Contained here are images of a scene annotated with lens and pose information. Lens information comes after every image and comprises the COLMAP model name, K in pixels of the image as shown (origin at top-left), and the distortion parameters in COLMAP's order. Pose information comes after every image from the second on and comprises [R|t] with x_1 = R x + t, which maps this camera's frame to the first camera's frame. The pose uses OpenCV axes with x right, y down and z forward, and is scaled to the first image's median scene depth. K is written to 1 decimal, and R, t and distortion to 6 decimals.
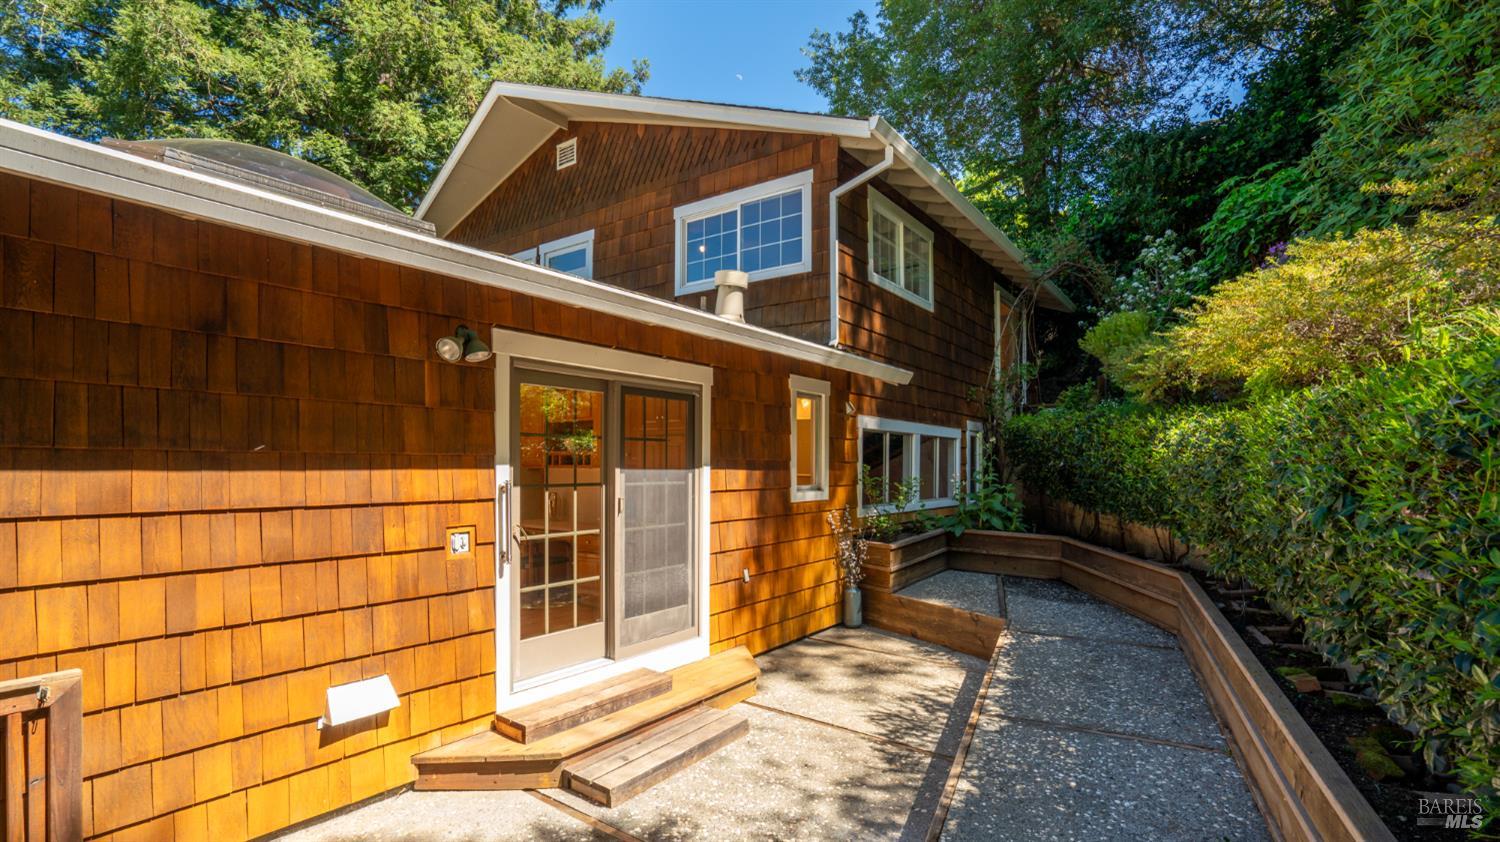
lens RADIAL K [[690.0, 0, 753.6], [0, 690.0, 499.8], [0, 0, 1]] dist [-0.053660, 0.018866]
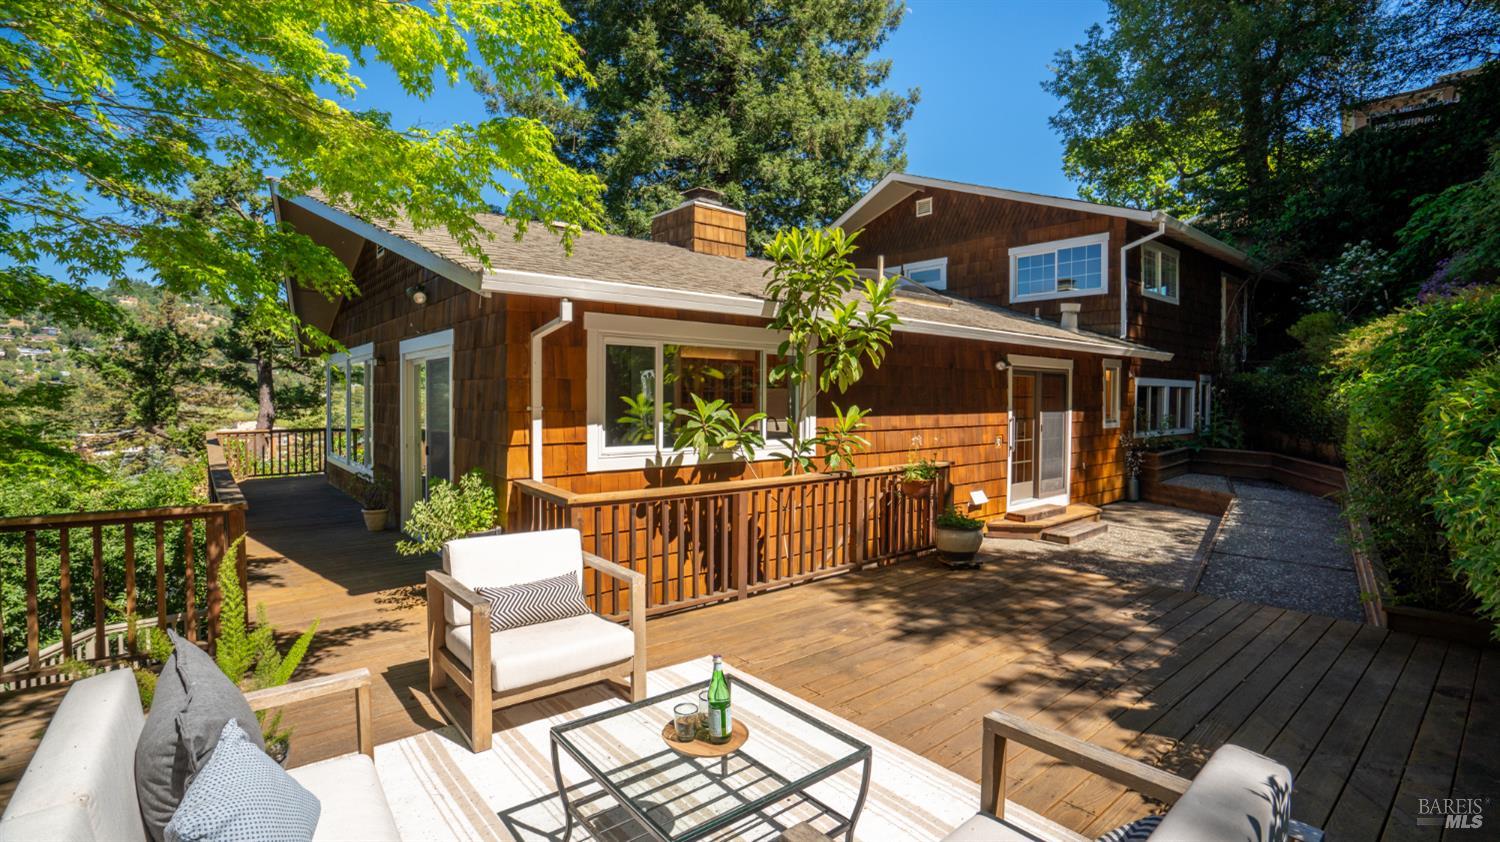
lens RADIAL K [[702.8, 0, 744.9], [0, 702.8, 437.1], [0, 0, 1]] dist [-0.053105, 0.022052]
pose [[0.970472, 0.014516, -0.240775, -0.363108], [-0.011882, 0.999853, 0.012387, 0.012271], [0.240919, -0.009160, 0.970502, -0.869252]]
